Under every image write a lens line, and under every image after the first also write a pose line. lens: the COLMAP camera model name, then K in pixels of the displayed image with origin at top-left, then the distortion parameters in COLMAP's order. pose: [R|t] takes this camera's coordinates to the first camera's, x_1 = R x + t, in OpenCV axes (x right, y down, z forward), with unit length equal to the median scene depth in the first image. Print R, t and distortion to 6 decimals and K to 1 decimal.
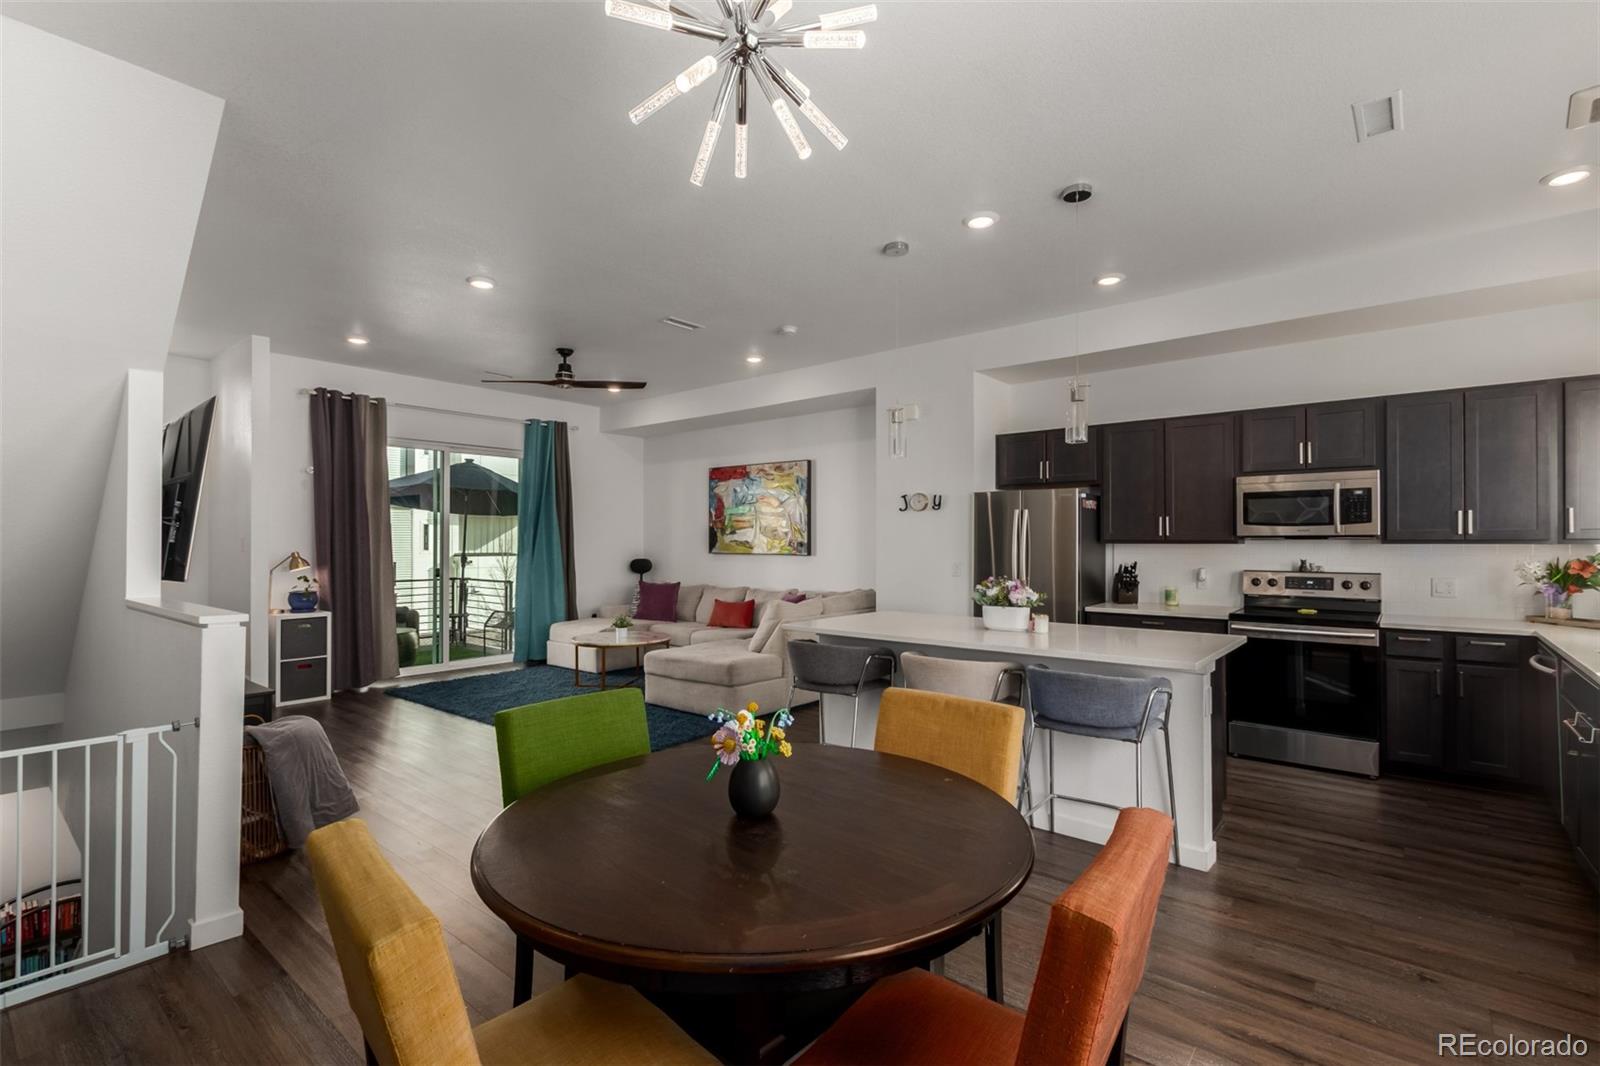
lens RADIAL K [[731.4, 0, 819.4], [0, 731.4, 532.2], [0, 0, 1]] dist [0.015042, -0.003083]
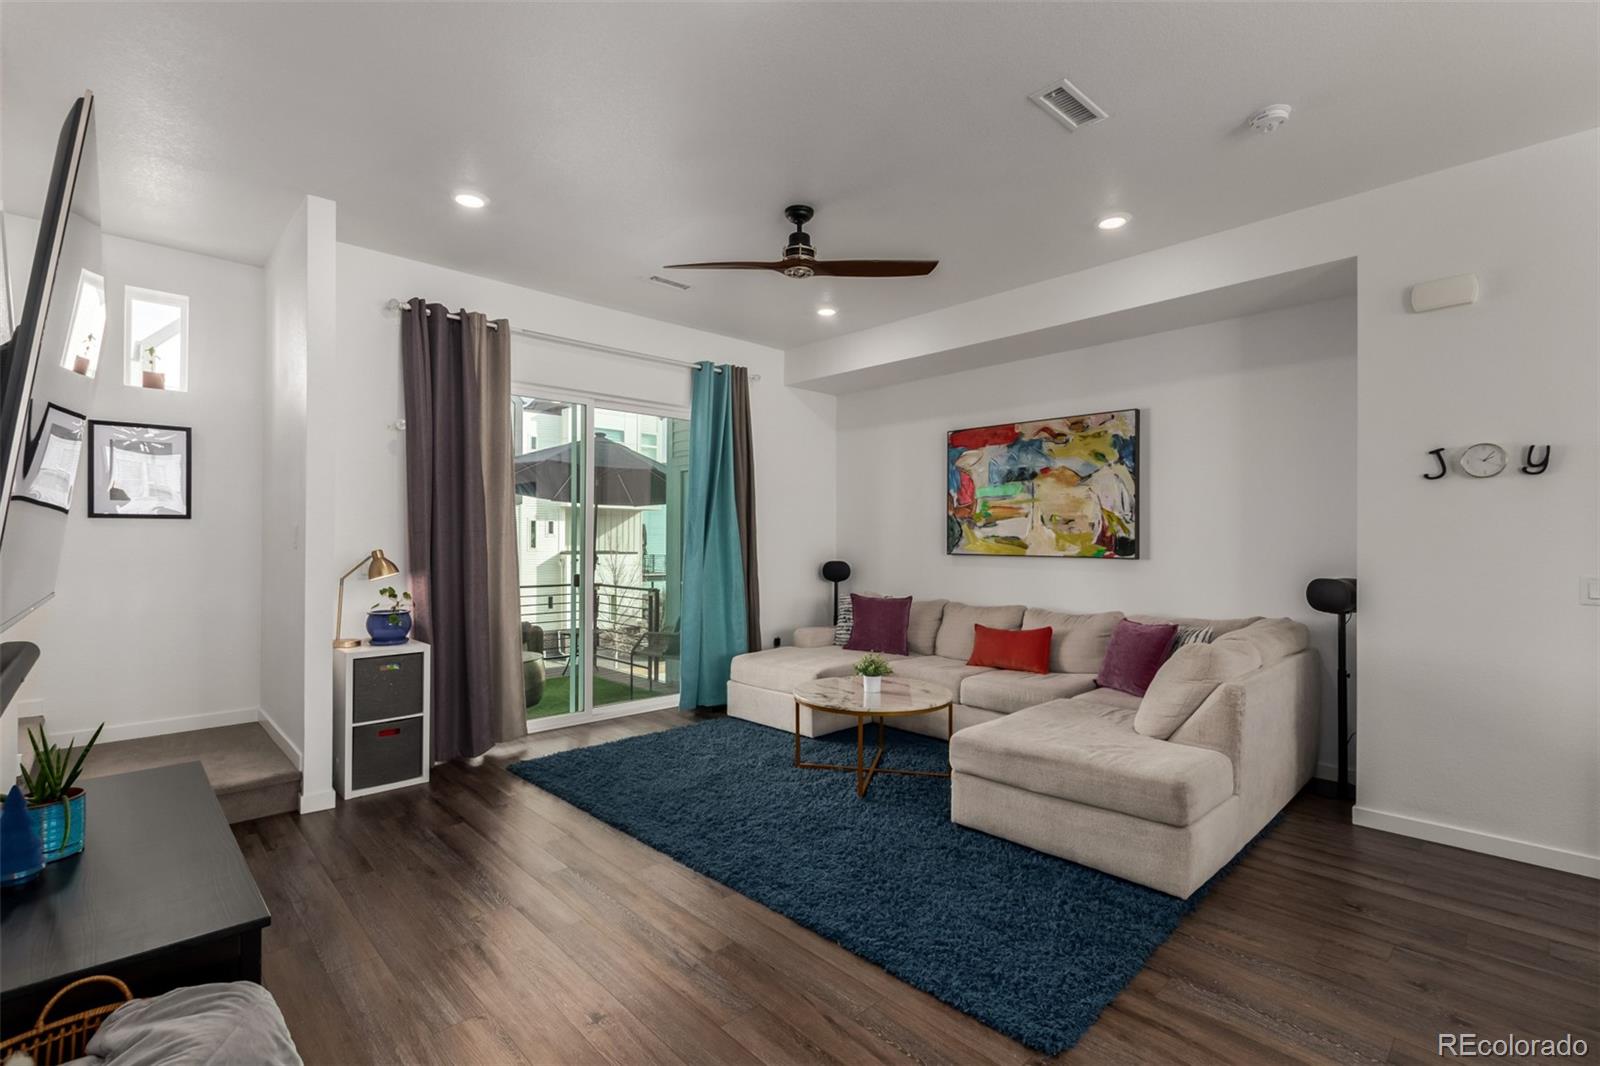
lens RADIAL K [[731.4, 0, 824.6], [0, 731.4, 532.7], [0, 0, 1]] dist [0.015042, -0.003083]
pose [[0.994487, 0.002987, -0.104814, -0.246219], [-0.002838, 0.999995, 0.001575, 0.009464], [0.104818, -0.001269, 0.994491, 0.385852]]
